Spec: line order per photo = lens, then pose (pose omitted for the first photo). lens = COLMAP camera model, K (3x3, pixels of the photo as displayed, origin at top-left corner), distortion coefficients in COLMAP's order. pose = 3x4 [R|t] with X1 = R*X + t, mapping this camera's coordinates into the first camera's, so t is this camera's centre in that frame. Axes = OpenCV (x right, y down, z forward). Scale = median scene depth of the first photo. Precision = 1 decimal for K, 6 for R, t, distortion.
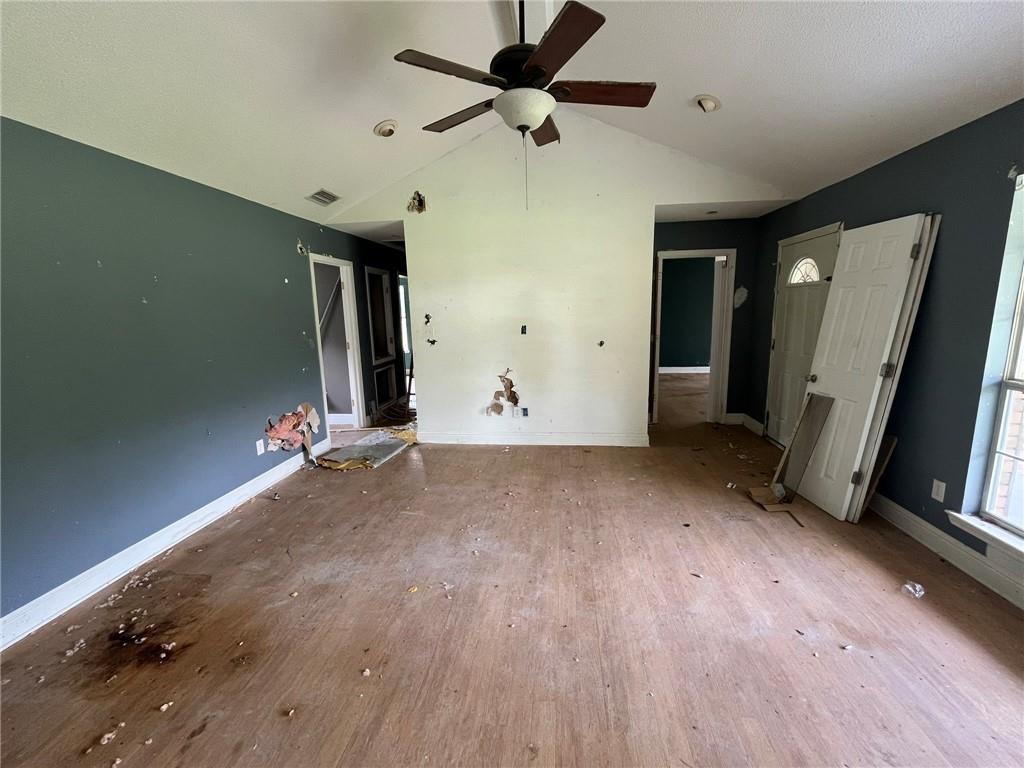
lens RADIAL K [[411.9, 0, 512.0], [0, 411.9, 384.0], [0, 0, 1]] dist [0.013059, -0.000182]
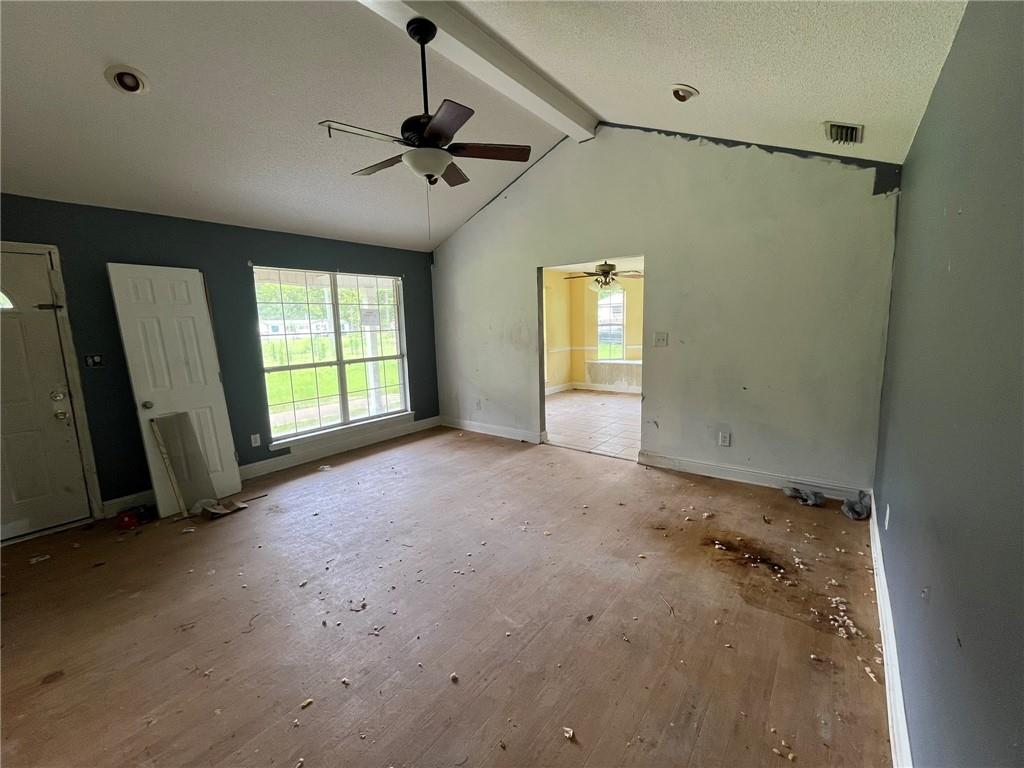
lens RADIAL K [[411.9, 0, 512.0], [0, 411.9, 384.0], [0, 0, 1]] dist [0.013059, -0.000182]
pose [[-0.850282, -0.028821, 0.525538, -0.754126], [0.147429, 0.945486, 0.290380, -0.302405], [-0.505258, 0.324384, -0.799680, 1.810779]]
